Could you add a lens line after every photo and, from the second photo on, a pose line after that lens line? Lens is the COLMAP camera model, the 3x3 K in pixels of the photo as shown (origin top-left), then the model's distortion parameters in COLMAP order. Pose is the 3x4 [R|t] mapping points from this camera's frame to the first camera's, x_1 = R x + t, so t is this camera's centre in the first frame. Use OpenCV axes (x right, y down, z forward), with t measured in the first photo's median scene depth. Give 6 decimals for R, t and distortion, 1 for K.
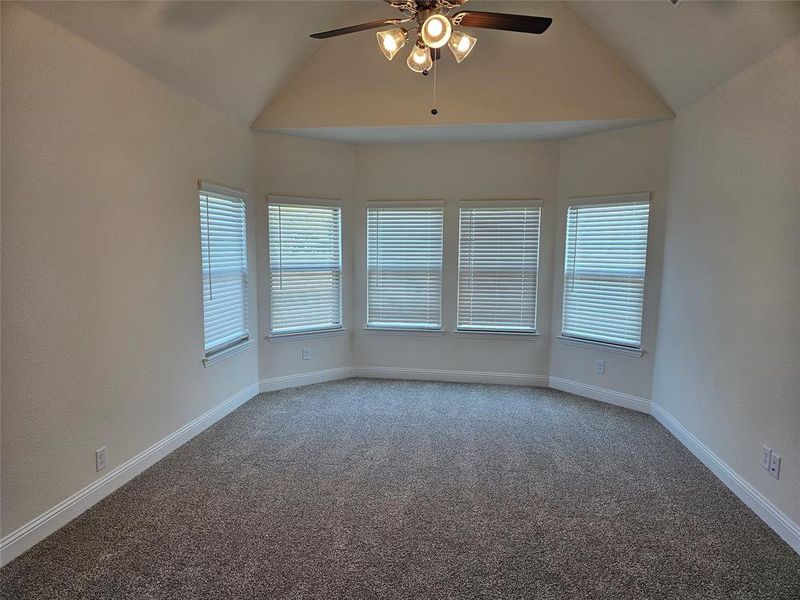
lens RADIAL K [[524.7, 0, 395.5], [0, 524.7, 304.7], [0, 0, 1]] dist [0.098409, -0.091312]
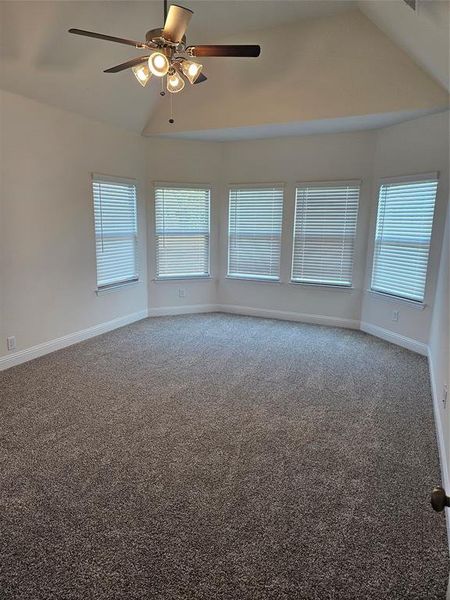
lens RADIAL K [[393.5, 0, 214.1], [0, 393.5, 286.5], [0, 0, 1]] dist [0.098409, -0.091312]
pose [[0.957947, 0.052735, -0.282059, 0.230633], [-0.035754, 0.997243, 0.065020, 0.002573], [0.284711, -0.052201, 0.957191, -0.008825]]
